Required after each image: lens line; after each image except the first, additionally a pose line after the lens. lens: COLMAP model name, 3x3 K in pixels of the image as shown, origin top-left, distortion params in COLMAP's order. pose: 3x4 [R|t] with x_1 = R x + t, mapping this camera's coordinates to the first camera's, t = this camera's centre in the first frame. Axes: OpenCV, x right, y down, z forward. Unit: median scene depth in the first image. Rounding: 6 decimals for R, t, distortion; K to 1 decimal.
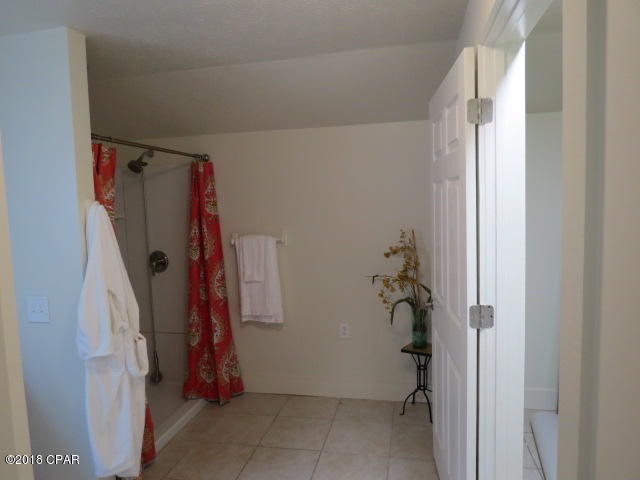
lens RADIAL K [[455.8, 0, 320.0], [0, 455.8, 240.0], [0, 0, 1]] dist [-0.021983, 0.005412]
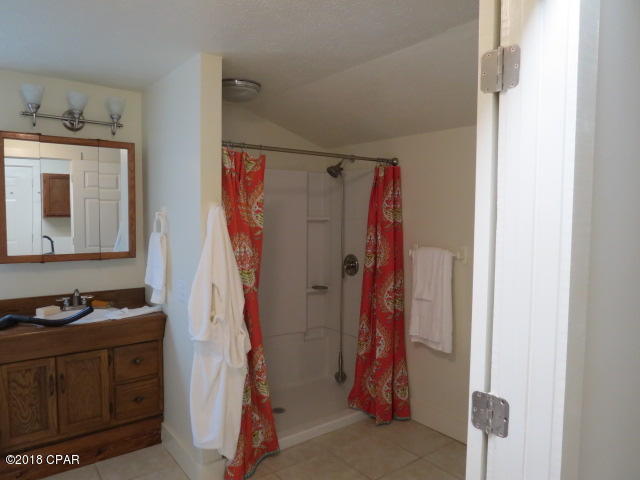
lens RADIAL K [[455.8, 0, 320.0], [0, 455.8, 240.0], [0, 0, 1]] dist [-0.021983, 0.005412]
pose [[0.759082, 0.081622, -0.645858, 0.266024], [-0.089587, 0.995767, 0.020550, -0.024722], [0.644801, 0.042262, 0.763181, 0.187987]]
